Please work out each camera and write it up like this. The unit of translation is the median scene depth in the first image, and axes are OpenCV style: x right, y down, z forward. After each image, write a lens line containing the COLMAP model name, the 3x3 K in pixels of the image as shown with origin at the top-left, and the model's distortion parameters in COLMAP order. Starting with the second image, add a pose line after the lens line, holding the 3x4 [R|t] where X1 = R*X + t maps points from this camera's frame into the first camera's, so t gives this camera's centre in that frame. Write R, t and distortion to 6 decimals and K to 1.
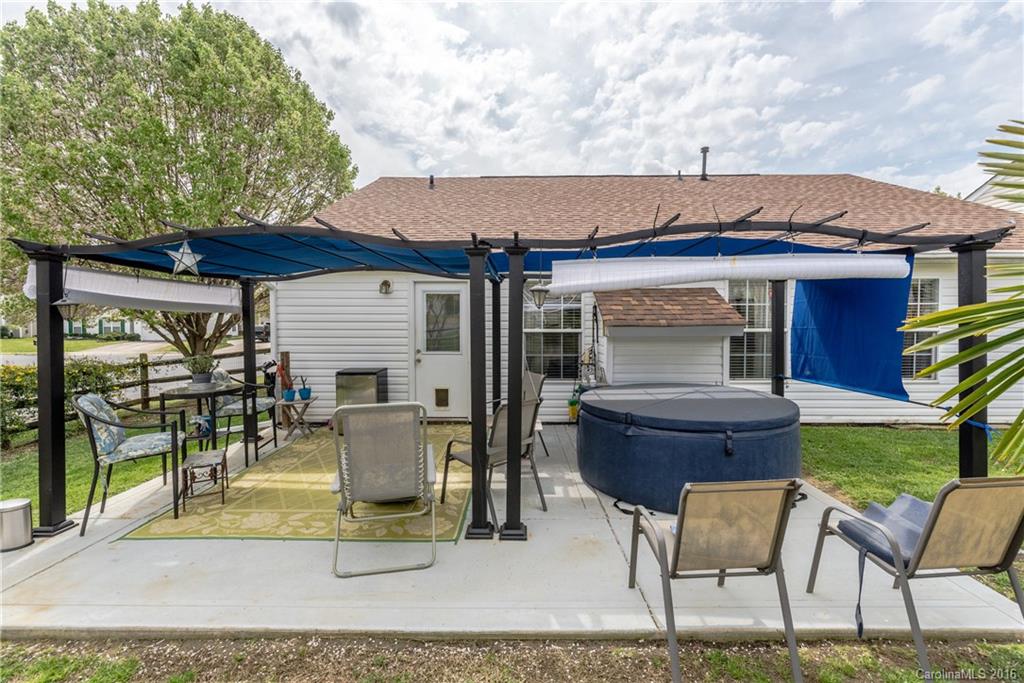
lens RADIAL K [[453.1, 0, 516.7], [0, 453.1, 340.4], [0, 0, 1]] dist [0.000166, 0.000015]
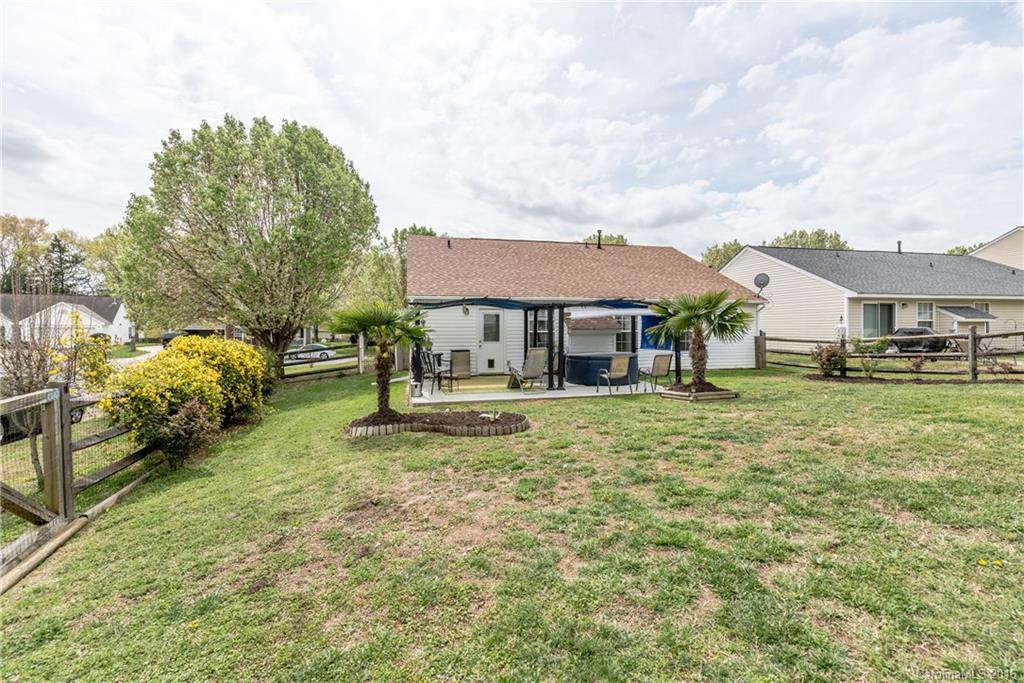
lens RADIAL K [[453.1, 0, 508.9], [0, 453.1, 338.3], [0, 0, 1]] dist [0.000166, 0.000015]
pose [[0.969289, -0.008014, 0.245794, -0.626513], [0.012774, 0.999760, -0.017779, 0.049390], [-0.245592, 0.020372, 0.969159, -1.105713]]
